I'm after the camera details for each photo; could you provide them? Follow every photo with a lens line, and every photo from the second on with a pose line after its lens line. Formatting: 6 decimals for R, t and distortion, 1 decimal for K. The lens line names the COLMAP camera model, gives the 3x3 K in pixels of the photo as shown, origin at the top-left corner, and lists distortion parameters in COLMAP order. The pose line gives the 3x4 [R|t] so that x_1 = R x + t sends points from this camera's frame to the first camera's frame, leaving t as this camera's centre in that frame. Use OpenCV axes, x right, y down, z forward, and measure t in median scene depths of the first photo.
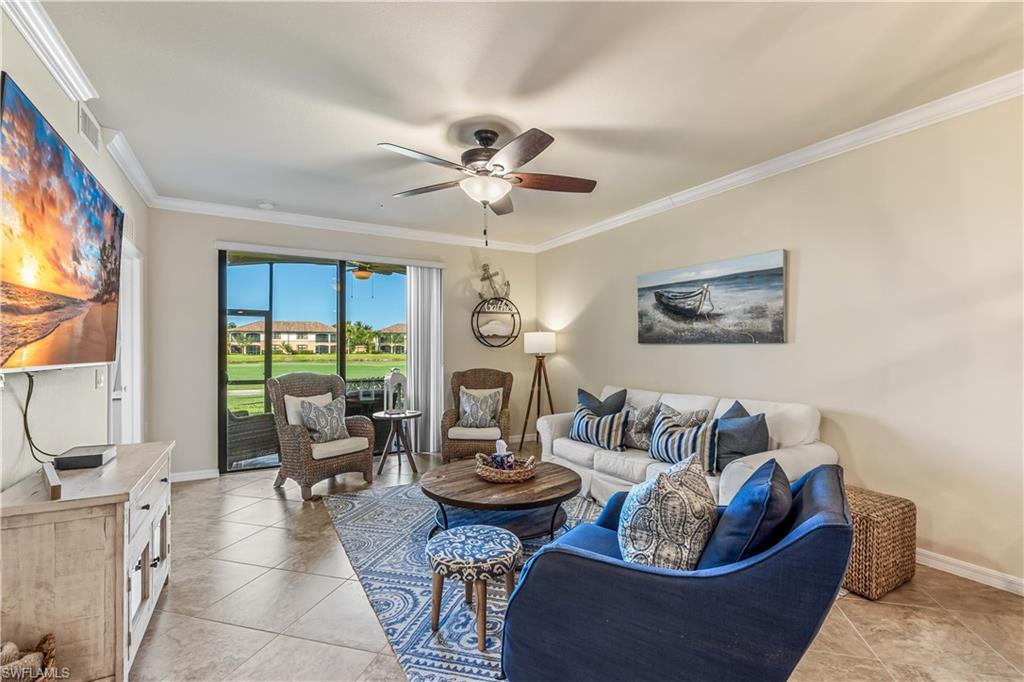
lens RADIAL K [[459.8, 0, 515.0], [0, 459.8, 345.6], [0, 0, 1]] dist [-0.008389, 0.000365]
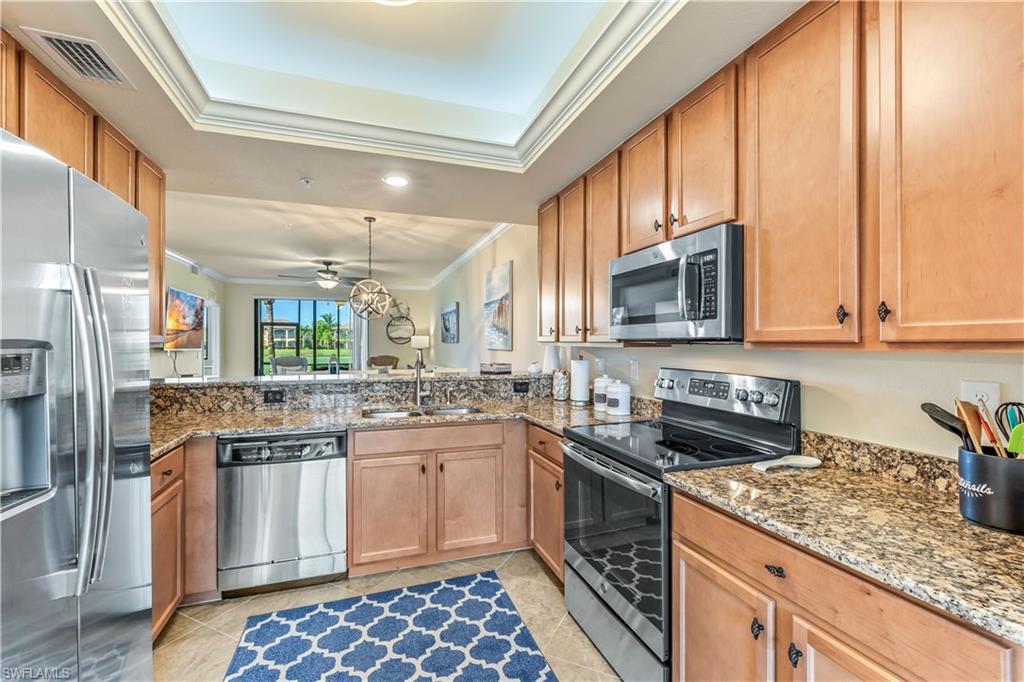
lens RADIAL K [[432.8, 0, 512.2], [0, 432.8, 343.8], [0, 0, 1]] dist [0.000915, 0.000196]
pose [[0.984526, 0.002387, -0.175221, 0.944078], [-0.001510, 0.999986, 0.005139, -0.008909], [0.175231, -0.004795, 0.984516, -0.830965]]
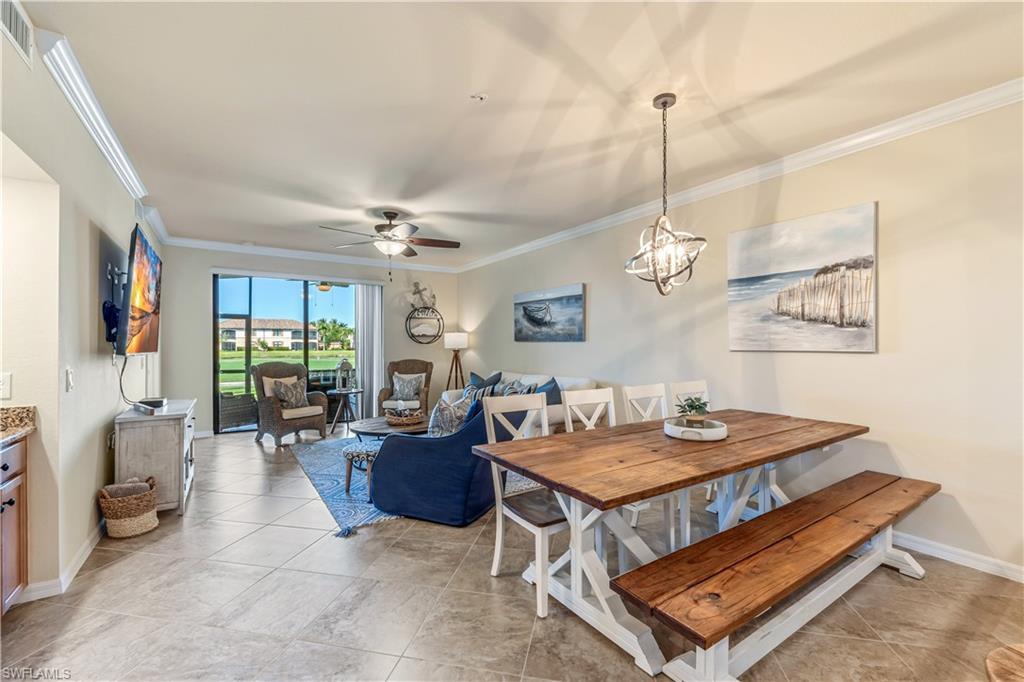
lens RADIAL K [[432.8, 0, 512.2], [0, 432.8, 343.8], [0, 0, 1]] dist [0.000915, 0.000196]
pose [[0.998079, 0.000775, 0.061949, 0.185413], [-0.000960, 0.999995, 0.002955, -0.000641], [-0.061947, -0.003009, 0.998075, -0.384180]]
